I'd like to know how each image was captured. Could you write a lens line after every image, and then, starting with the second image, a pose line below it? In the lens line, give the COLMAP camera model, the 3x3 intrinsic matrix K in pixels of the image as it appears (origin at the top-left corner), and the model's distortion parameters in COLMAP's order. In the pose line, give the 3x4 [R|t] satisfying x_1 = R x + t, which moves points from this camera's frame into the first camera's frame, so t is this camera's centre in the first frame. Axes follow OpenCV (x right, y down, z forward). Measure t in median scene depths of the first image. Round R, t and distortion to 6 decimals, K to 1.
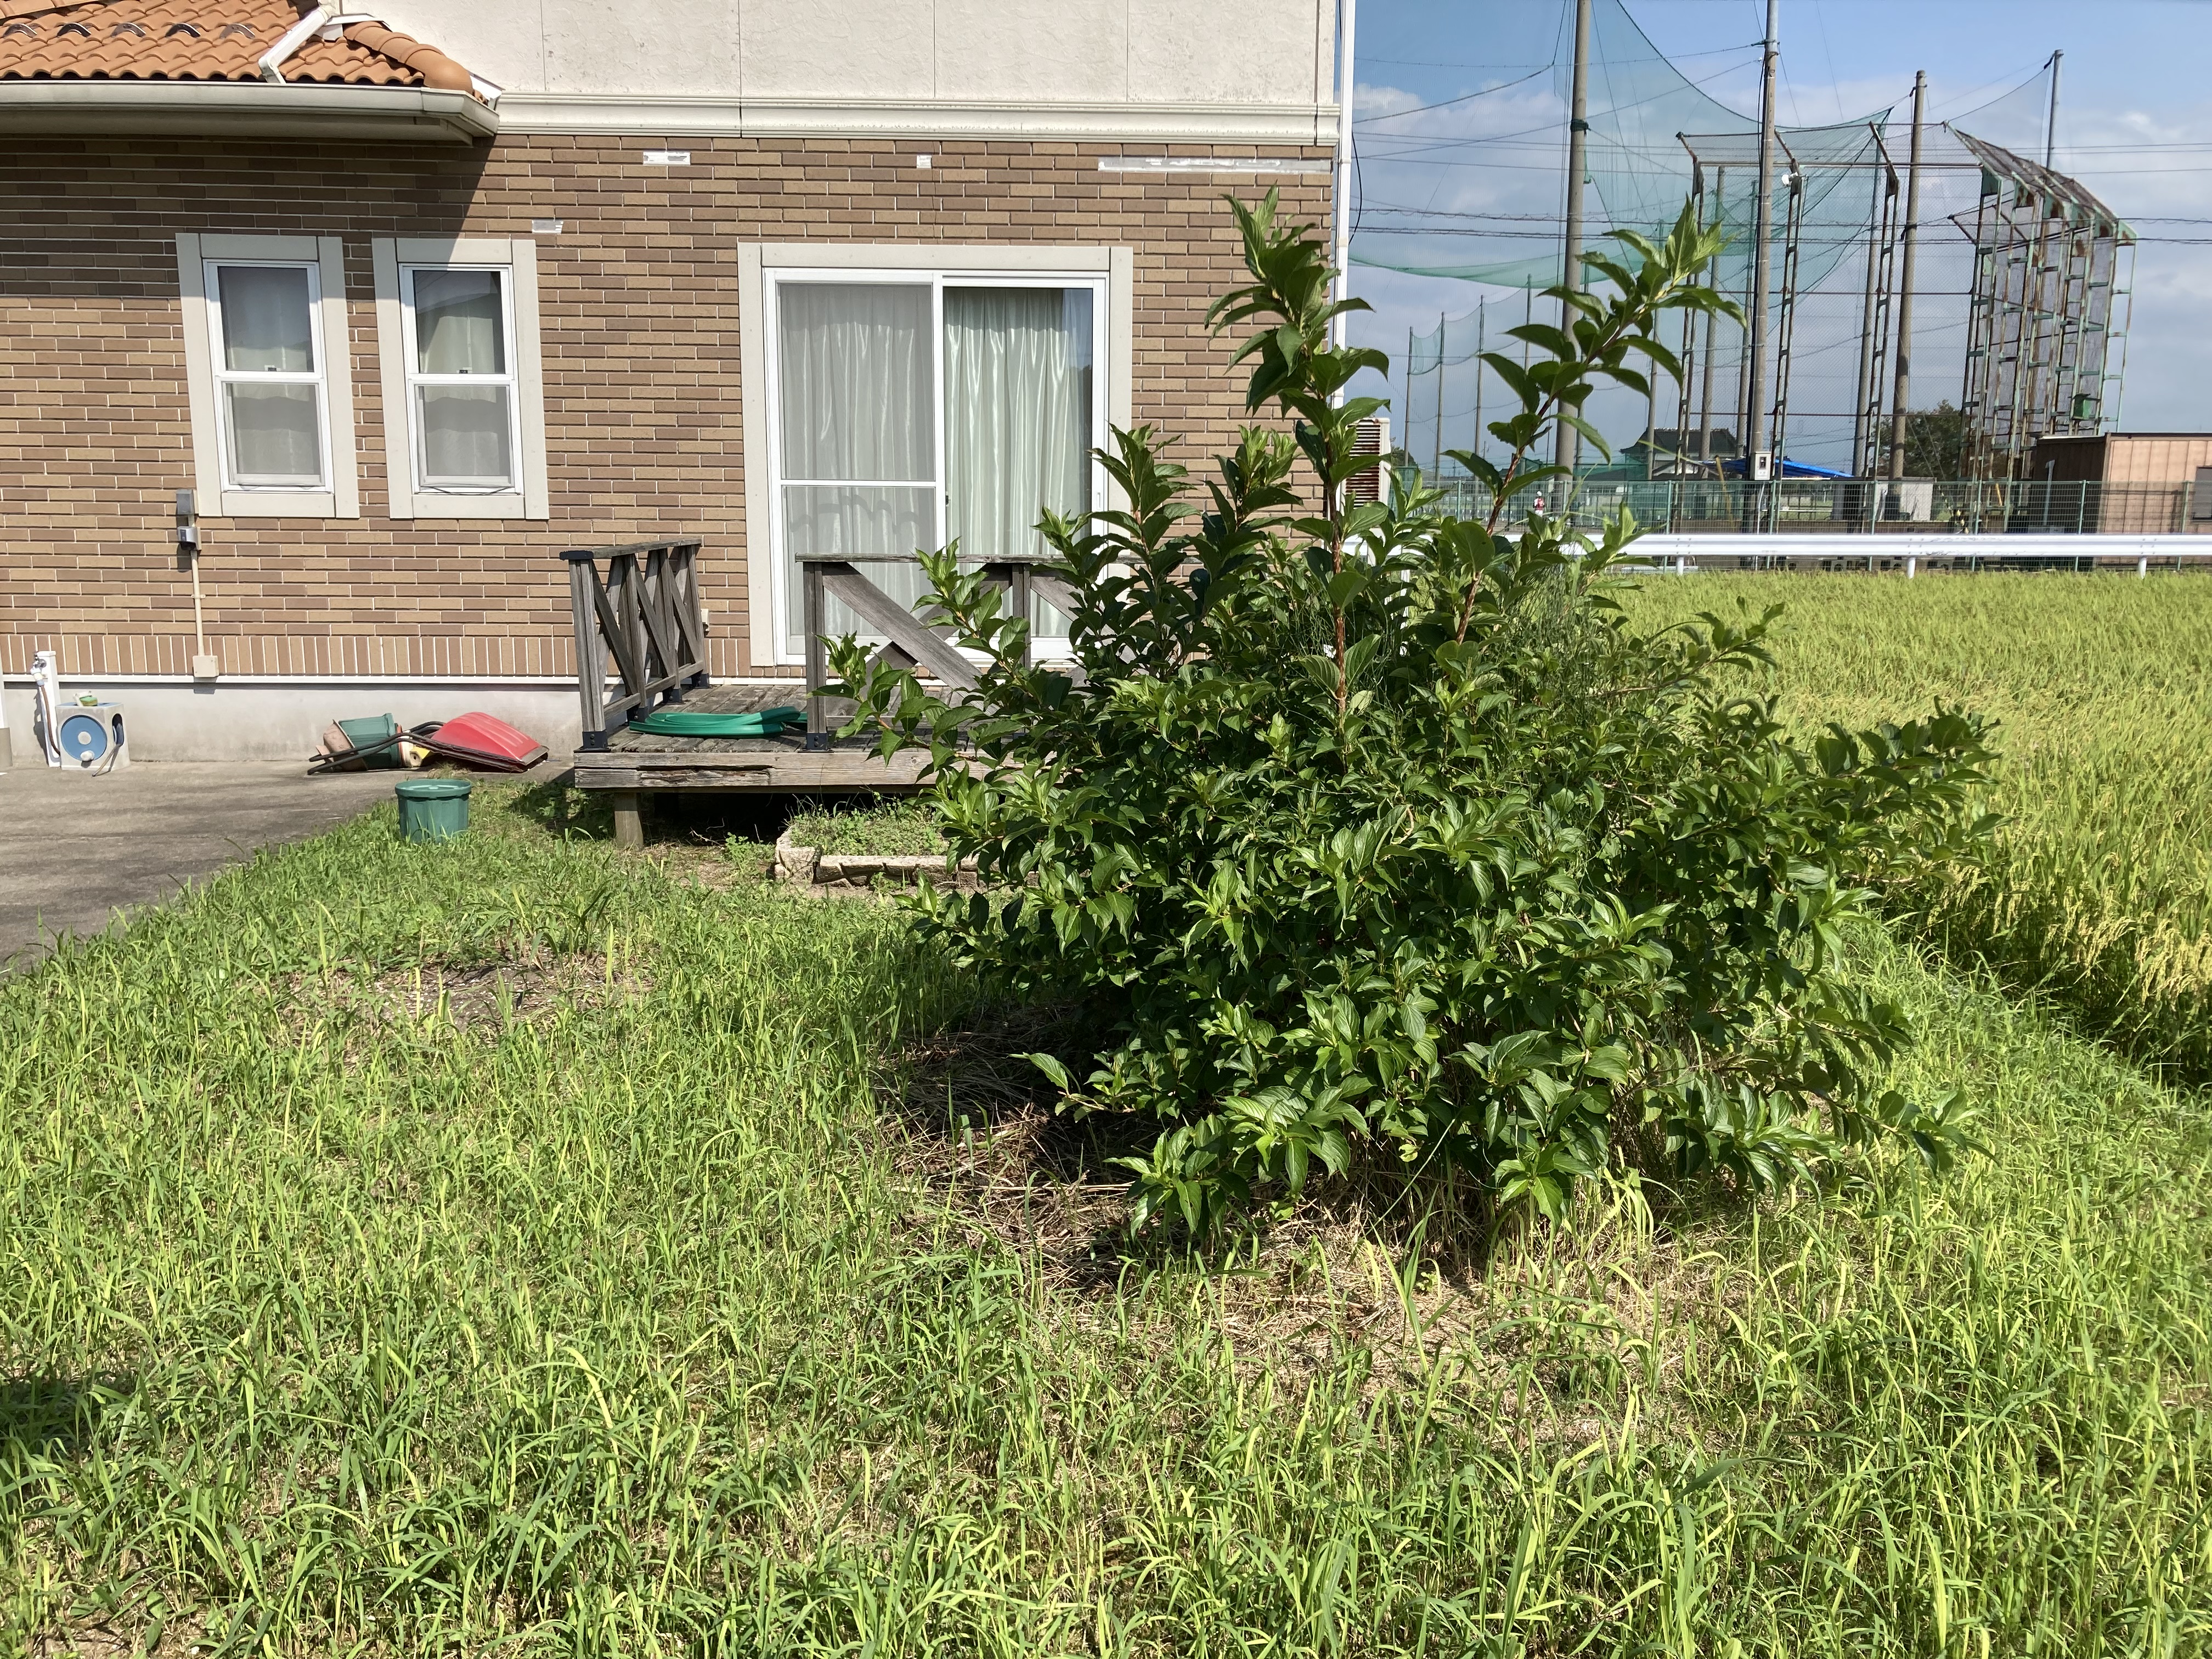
lens RADIAL K [[1816.8, 0, 1104.8], [0, 1816.8, 827.0], [0, 0, 1]] dist [0.009107, -0.013049]
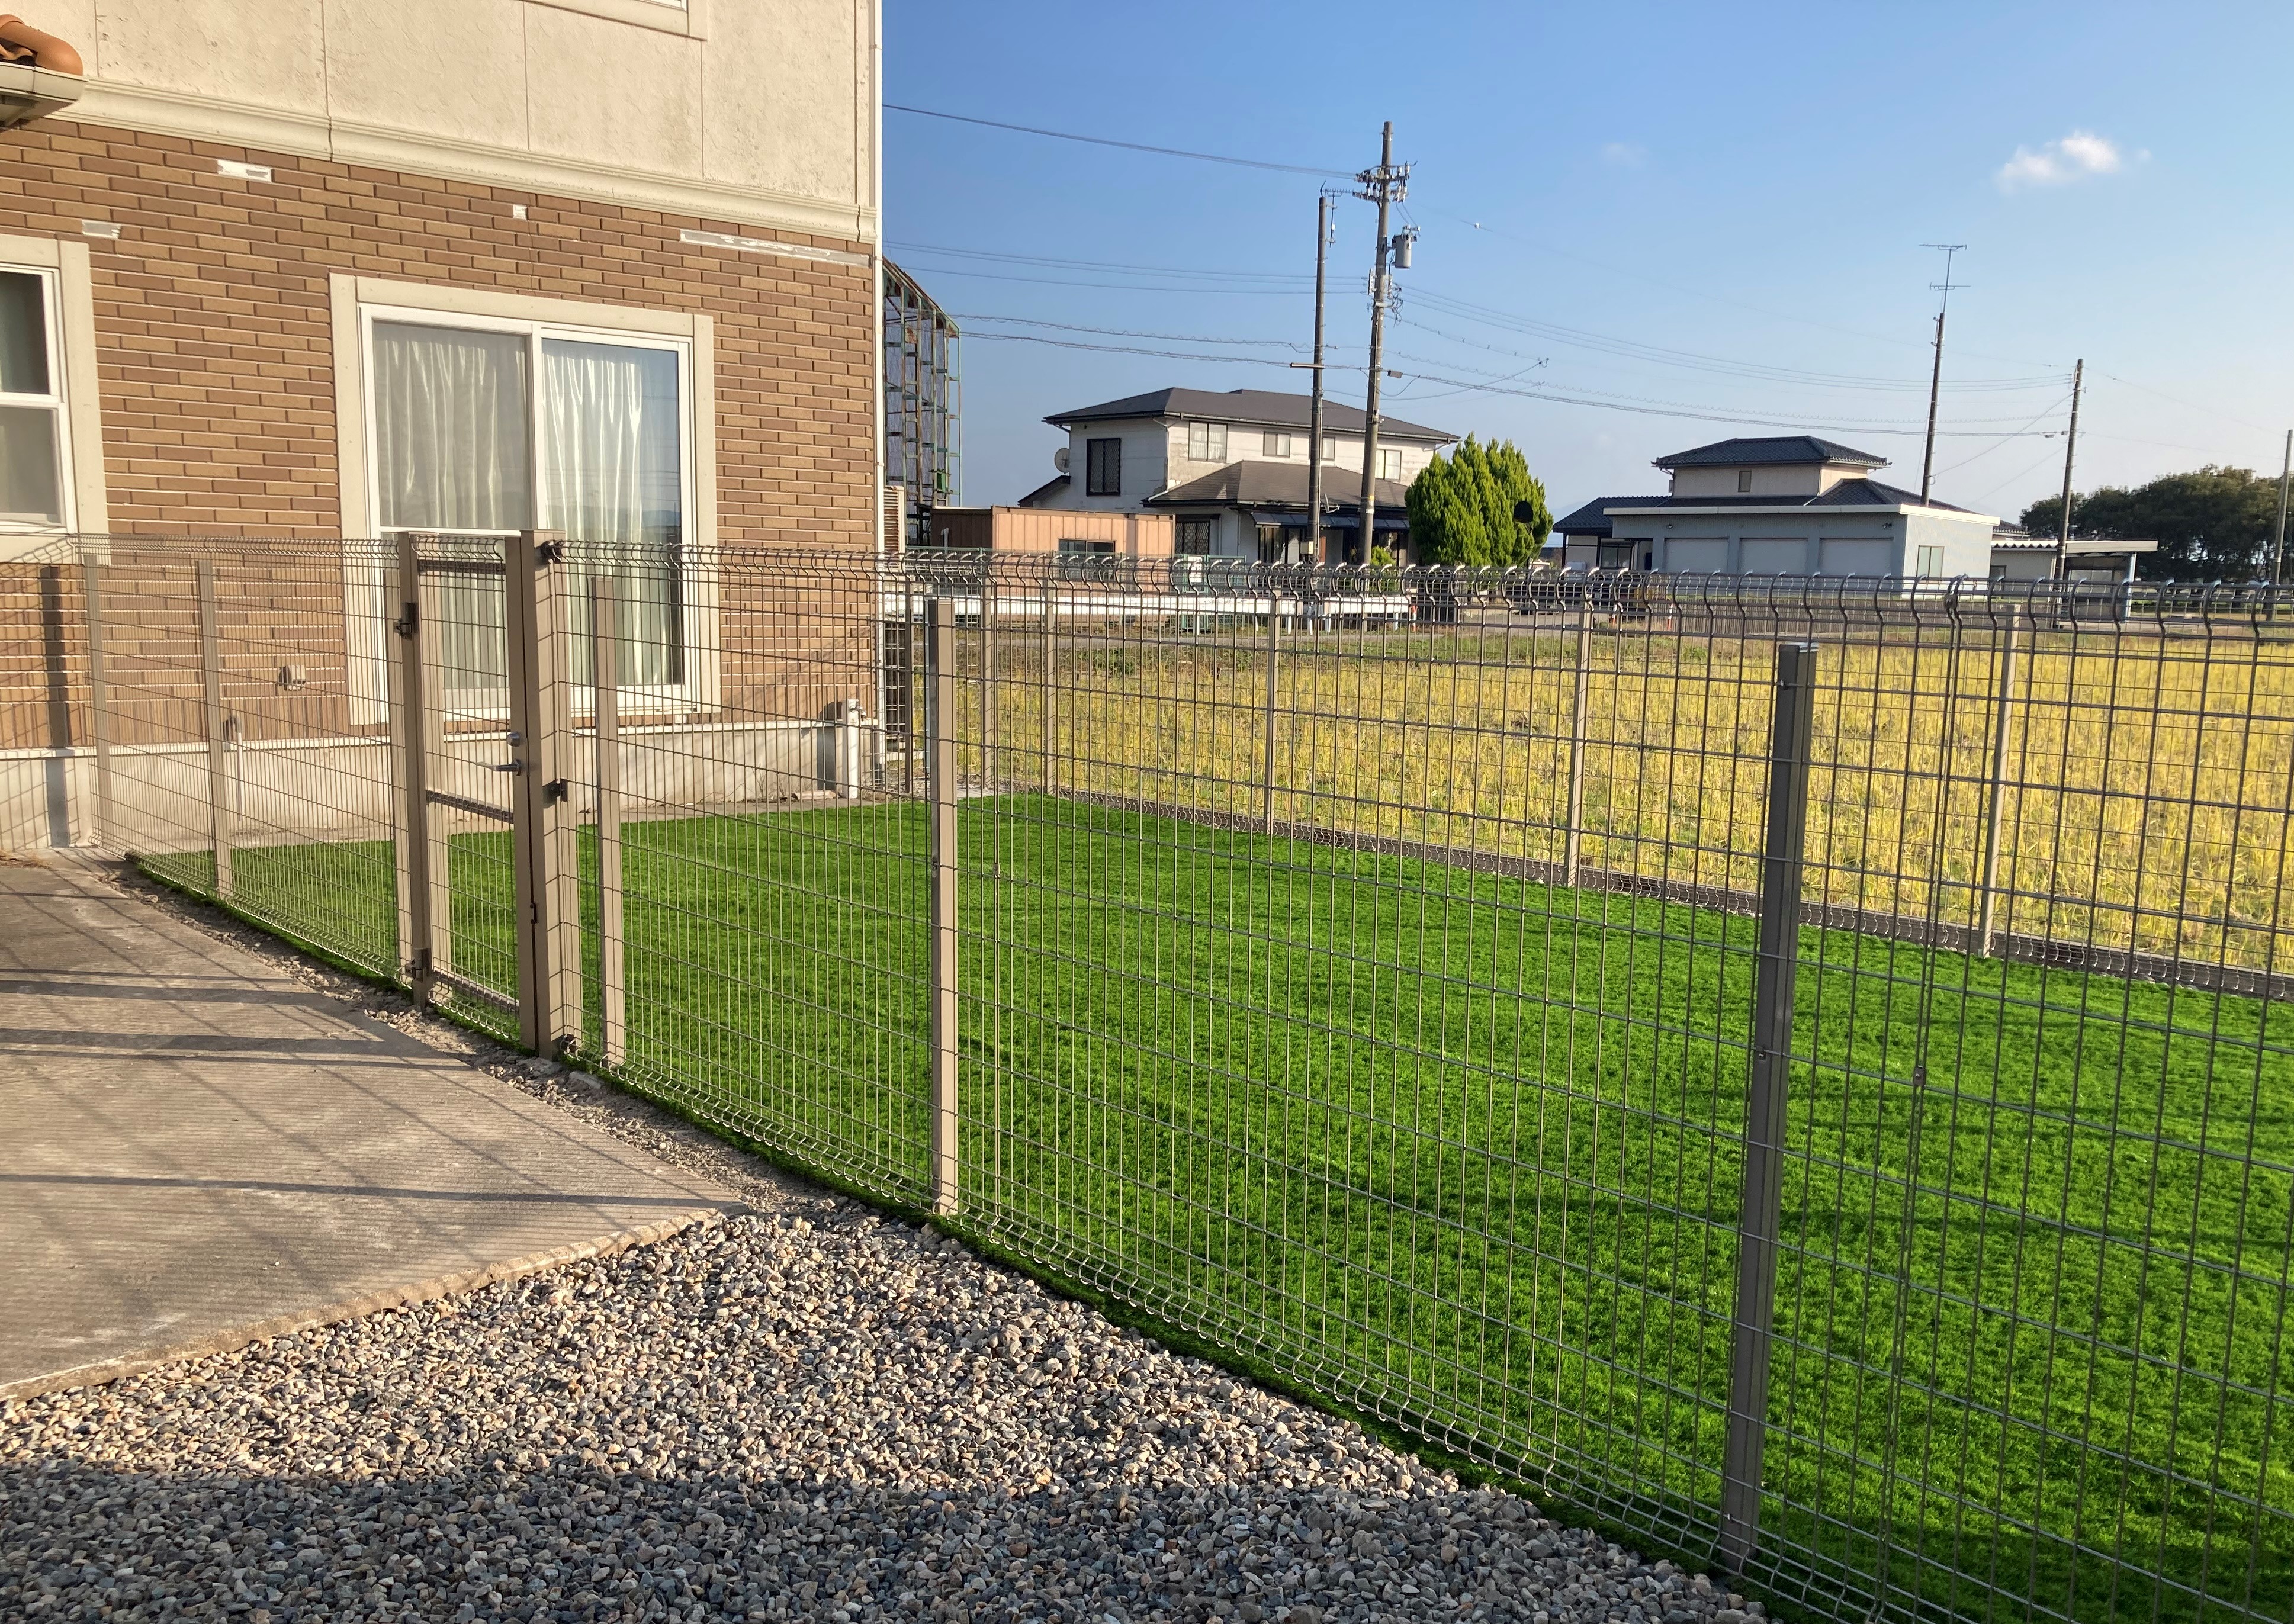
lens RADIAL K [[1934.3, 0, 1147.7], [0, 1934.3, 821.3], [0, 0, 1]] dist [0.022732, 0.018291]
pose [[0.794426, -0.065049, 0.603868, -0.488663], [0.090009, 0.995879, -0.011136, 0.007686], [-0.600655, 0.063200, 0.797006, -0.028977]]
